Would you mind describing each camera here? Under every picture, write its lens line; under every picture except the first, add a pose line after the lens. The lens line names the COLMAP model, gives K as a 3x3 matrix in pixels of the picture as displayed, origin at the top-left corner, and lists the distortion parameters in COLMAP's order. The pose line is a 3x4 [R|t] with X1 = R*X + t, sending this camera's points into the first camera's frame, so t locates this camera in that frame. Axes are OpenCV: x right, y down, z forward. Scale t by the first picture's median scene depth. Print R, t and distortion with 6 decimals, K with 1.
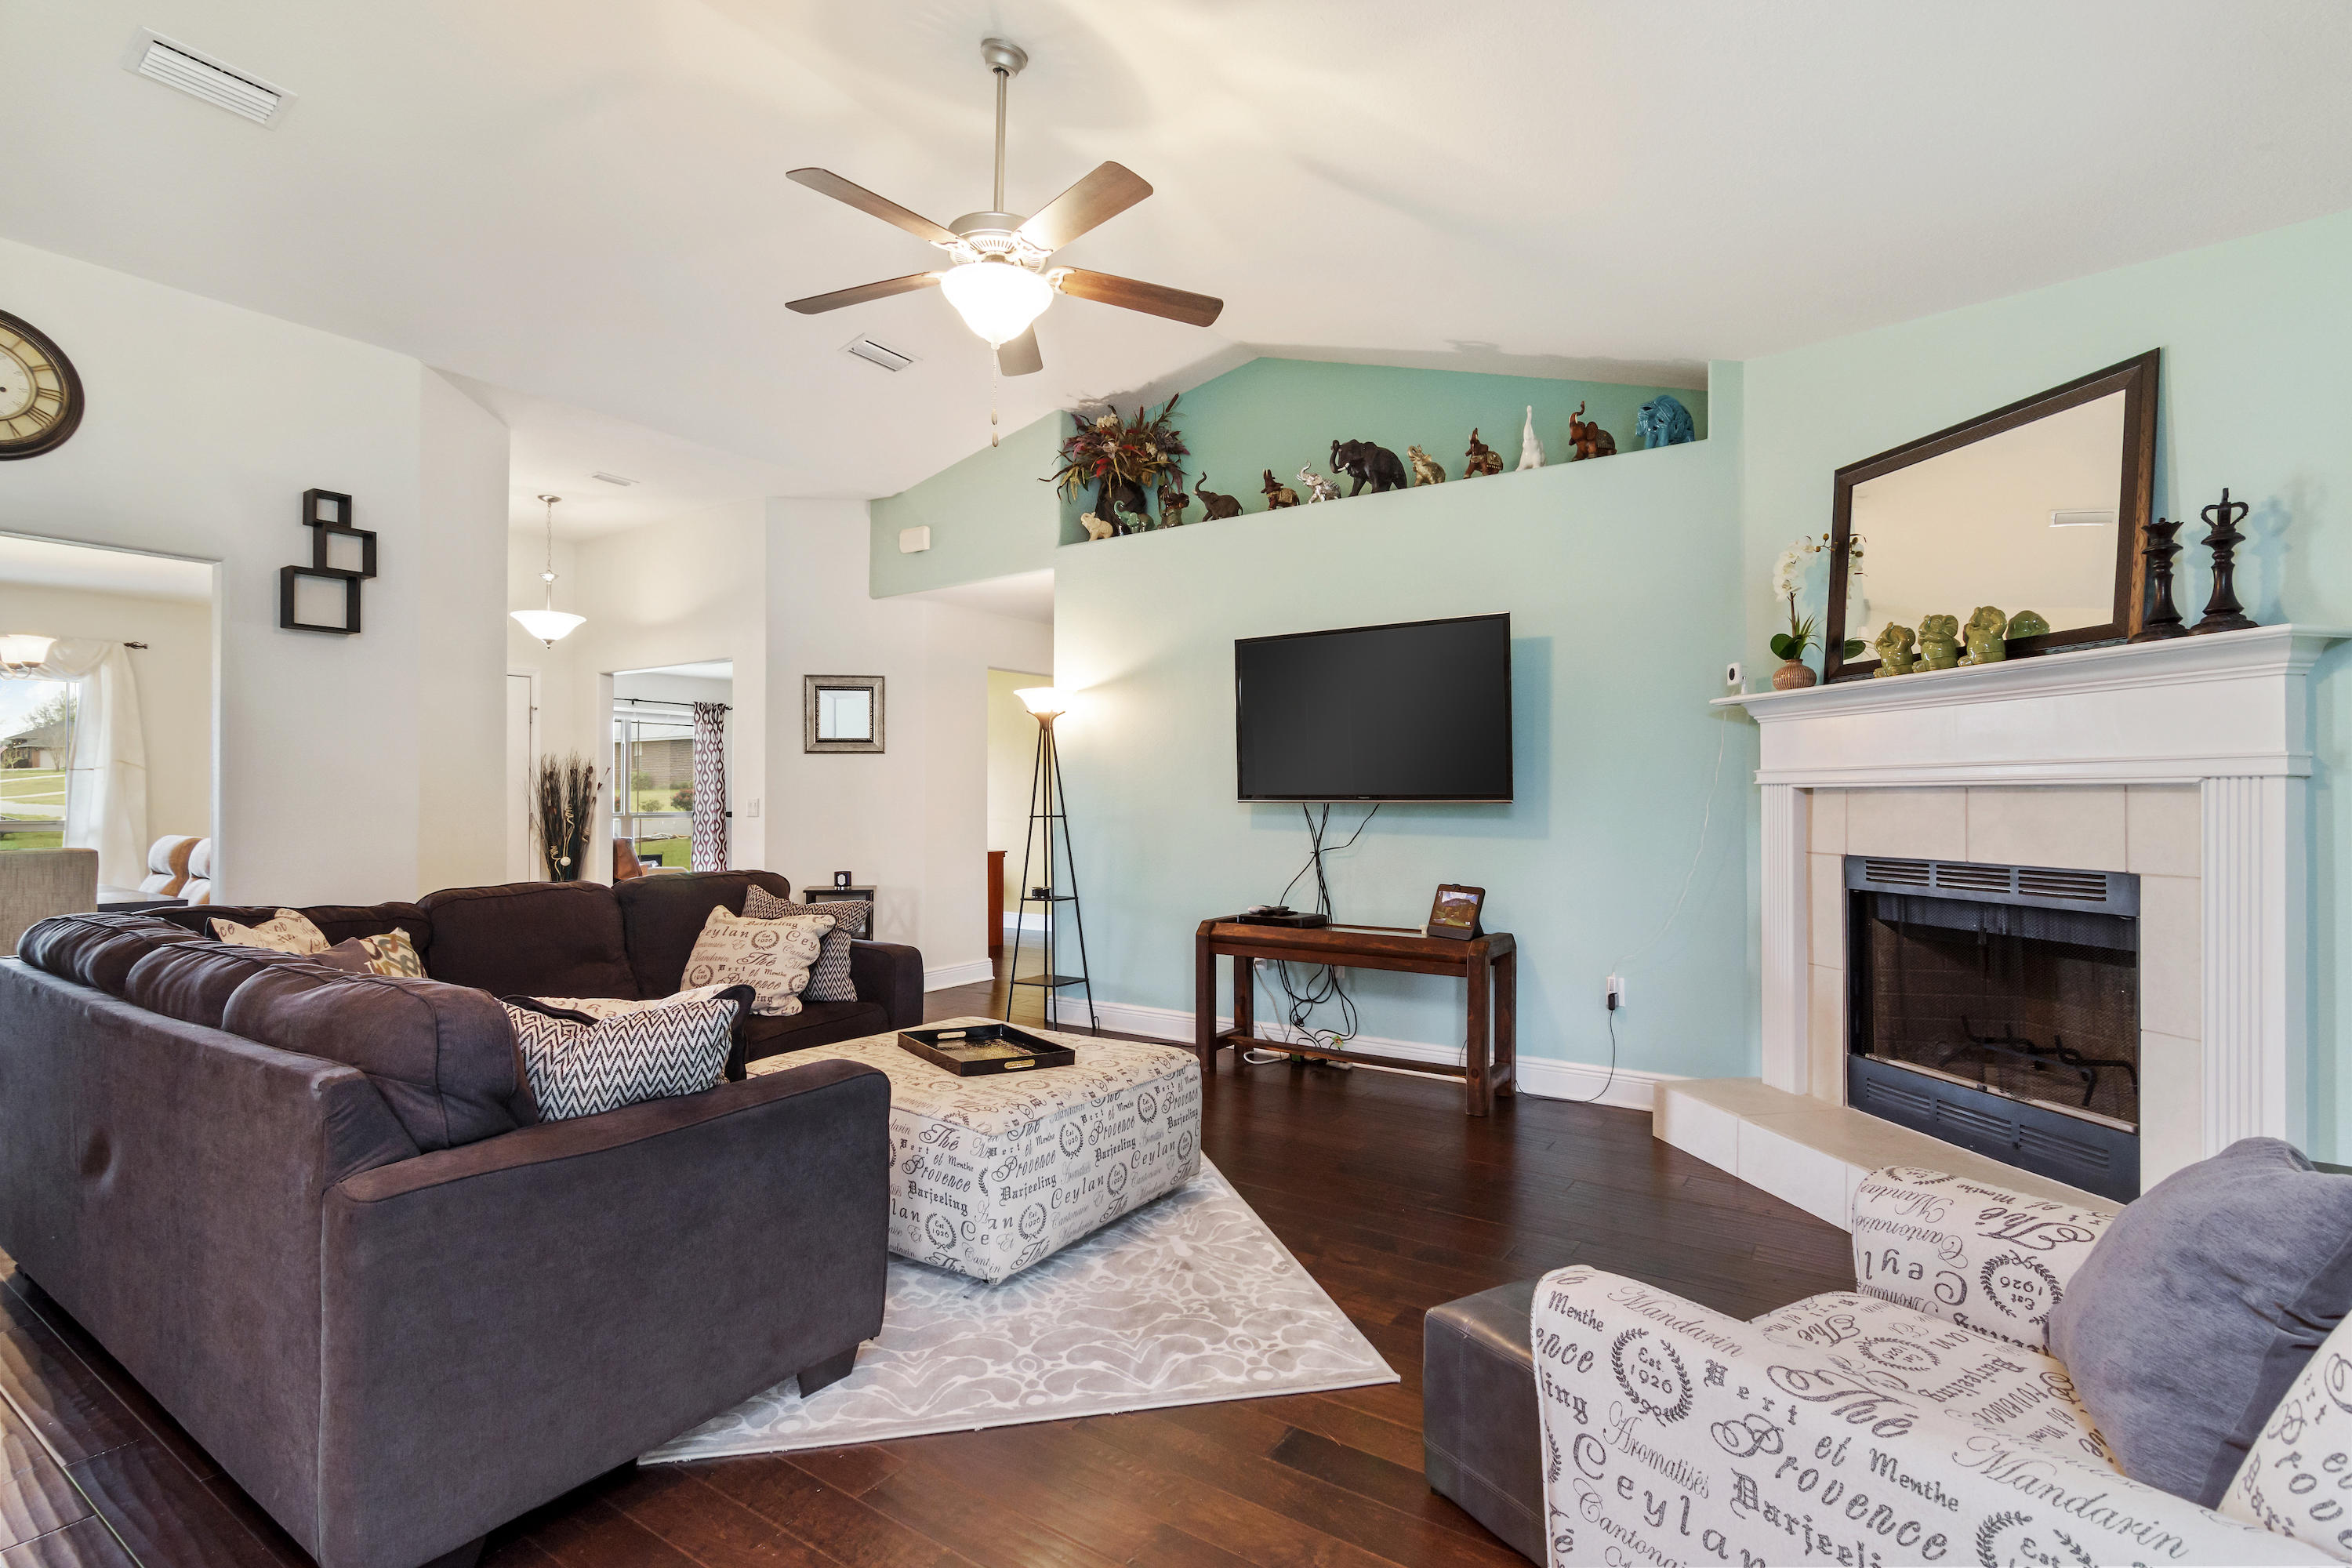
lens RADIAL K [[1137.7, 0, 1166.4], [0, 1137.7, 784.2], [0, 0, 1]] dist [-0.003954, -0.001112]
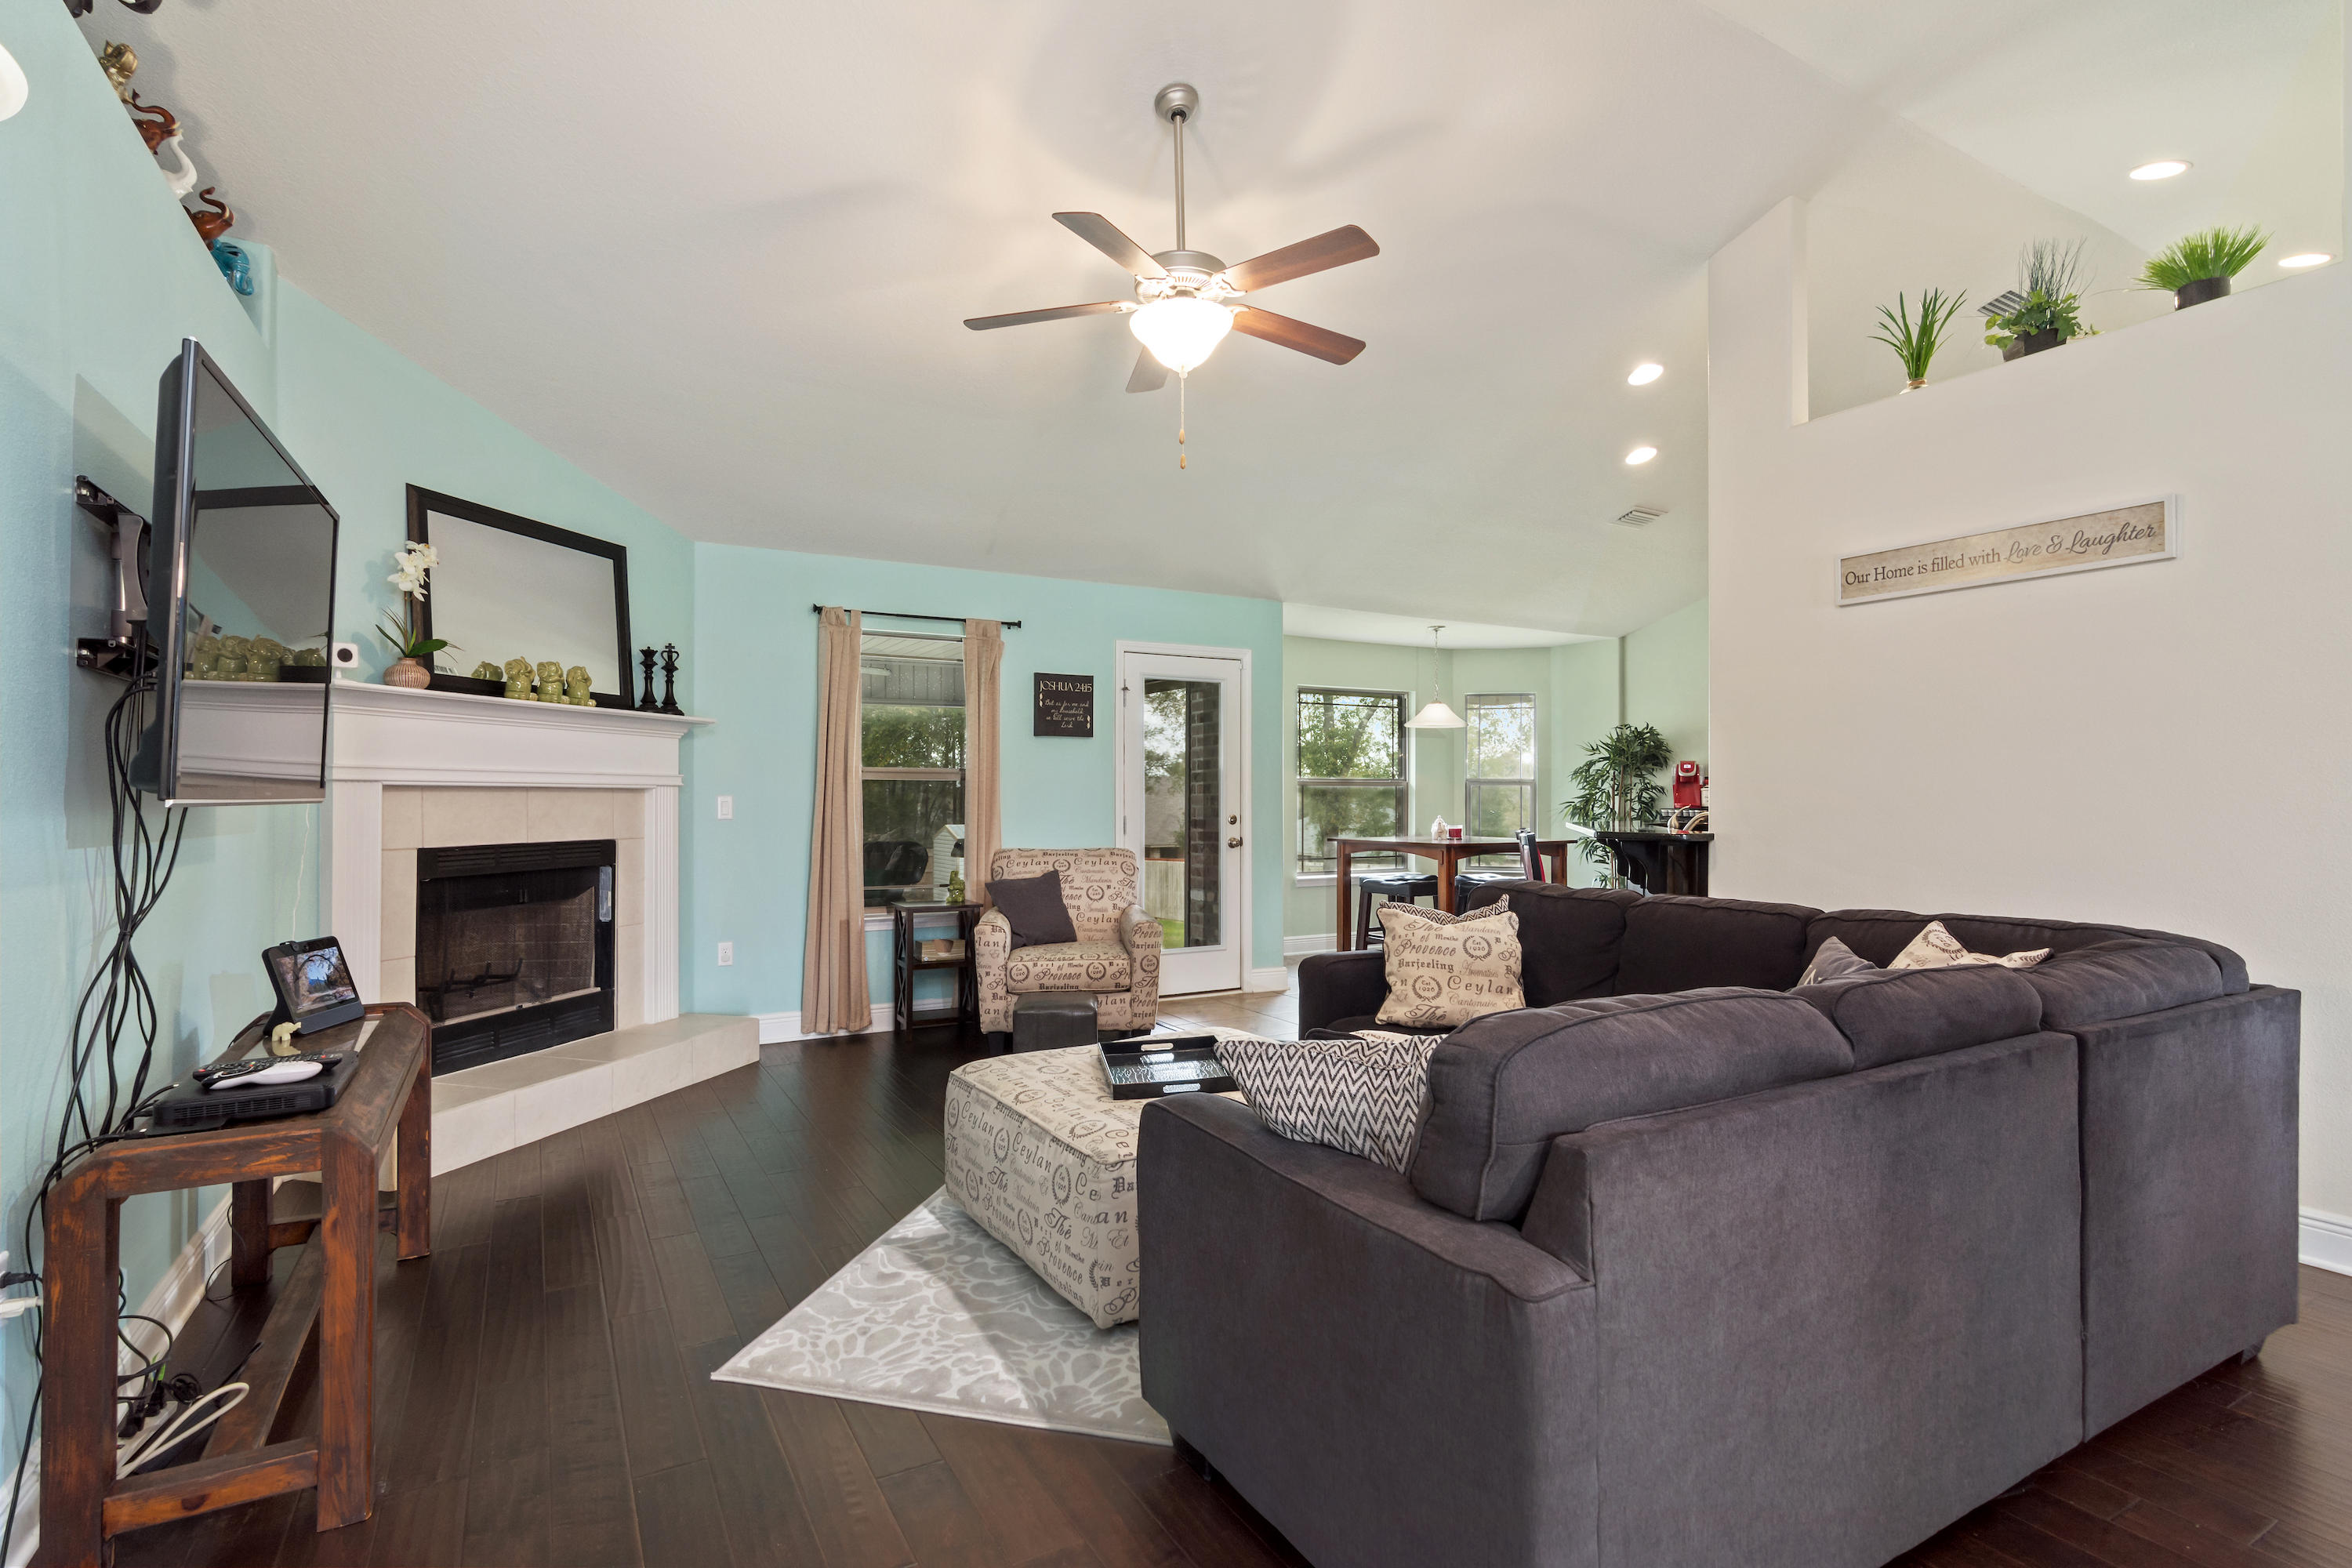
lens RADIAL K [[1137.7, 0, 1177.5], [0, 1137.7, 786.7], [0, 0, 1]] dist [-0.003954, -0.001112]
pose [[-0.898743, 0.003778, 0.438460, -0.741748], [-0.007161, 0.999703, -0.023293, 0.034509], [-0.438418, -0.024074, -0.898449, 2.346911]]
